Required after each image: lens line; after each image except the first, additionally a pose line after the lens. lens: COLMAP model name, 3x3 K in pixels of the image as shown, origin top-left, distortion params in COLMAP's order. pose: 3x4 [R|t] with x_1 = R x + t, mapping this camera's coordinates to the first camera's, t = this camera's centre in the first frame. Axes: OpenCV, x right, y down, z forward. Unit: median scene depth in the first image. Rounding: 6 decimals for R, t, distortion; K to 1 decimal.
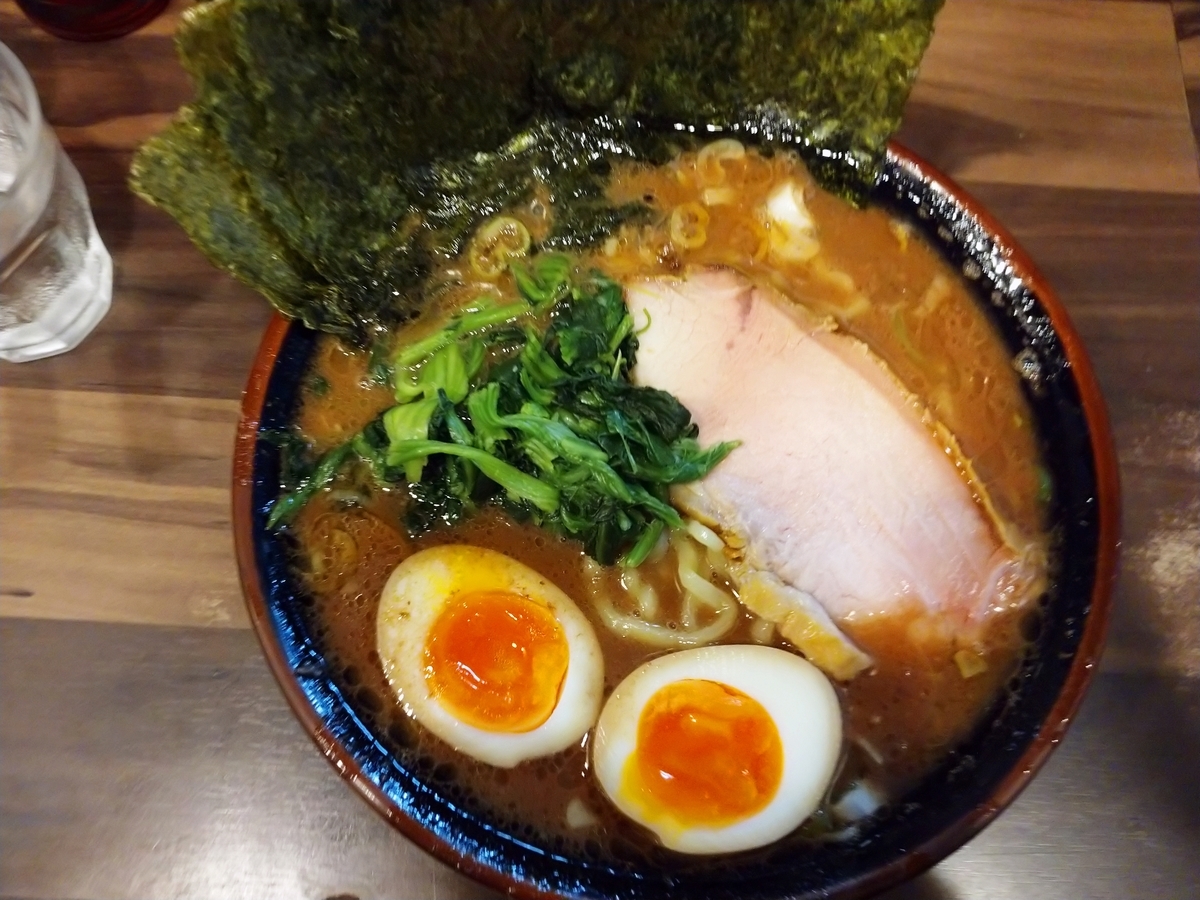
lens RADIAL K [[977.1, 0, 594.3], [0, 977.1, 455.1], [0, 0, 1]] dist [0.096288, -0.176517]
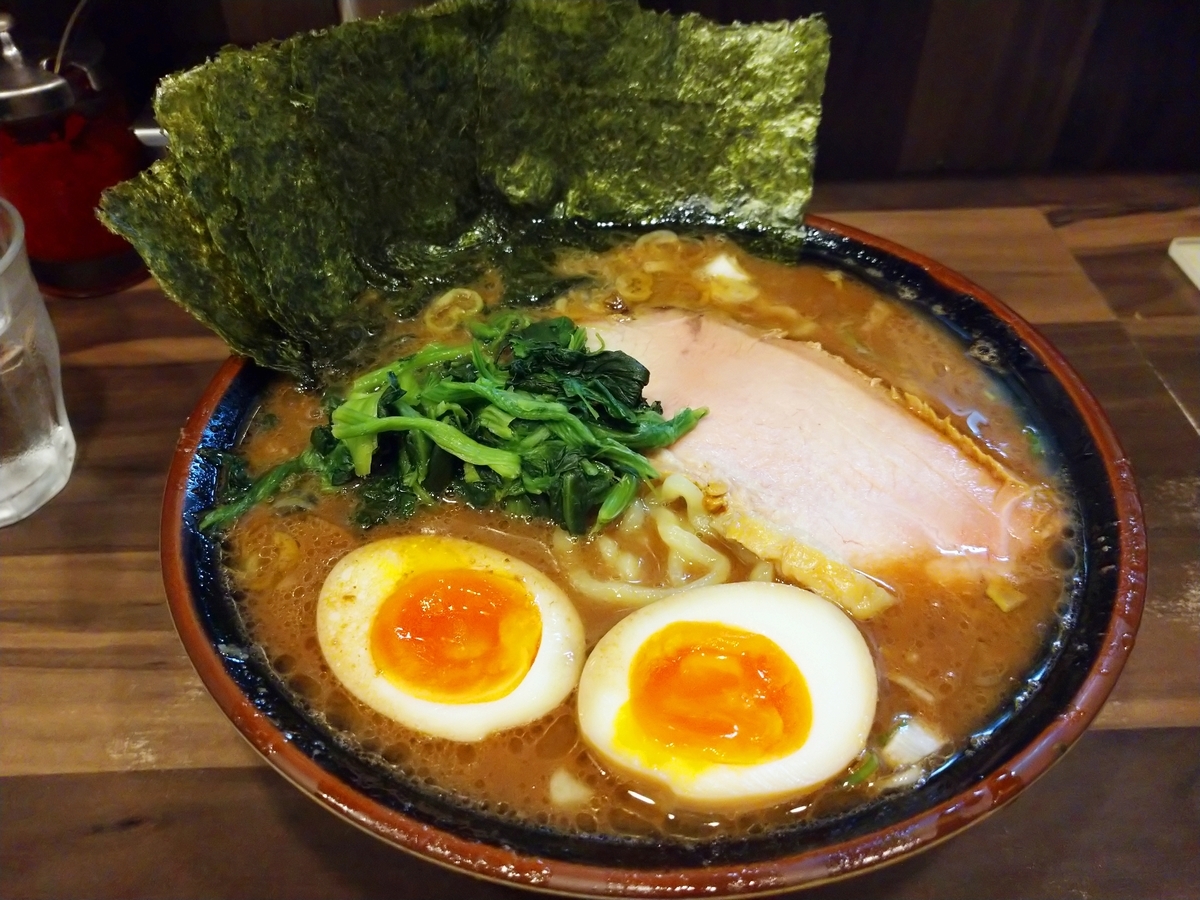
lens RADIAL K [[977.1, 0, 594.3], [0, 977.1, 455.1], [0, 0, 1]] dist [0.096288, -0.176517]
pose [[0.995095, -0.094769, 0.028371, 0.009092], [0.097224, 0.883950, -0.457362, 0.456421], [0.018265, 0.457877, 0.888828, 0.168820]]
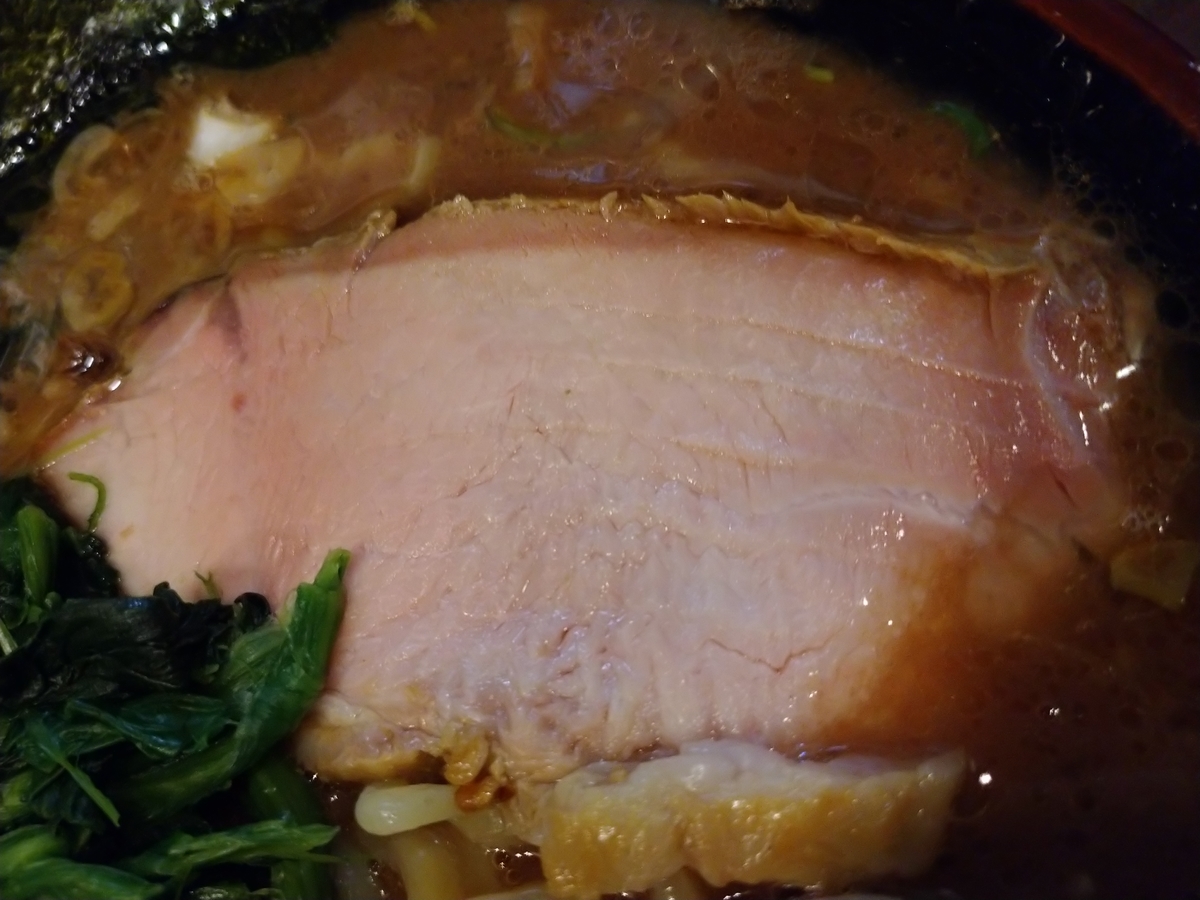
lens RADIAL K [[977.1, 0, 594.3], [0, 977.1, 455.1], [0, 0, 1]] dist [0.096288, -0.176517]
pose [[0.718091, -0.695847, -0.011888, 0.260731], [0.685132, 0.709827, -0.163524, 0.098863], [0.122226, 0.109280, 0.986468, 0.608493]]
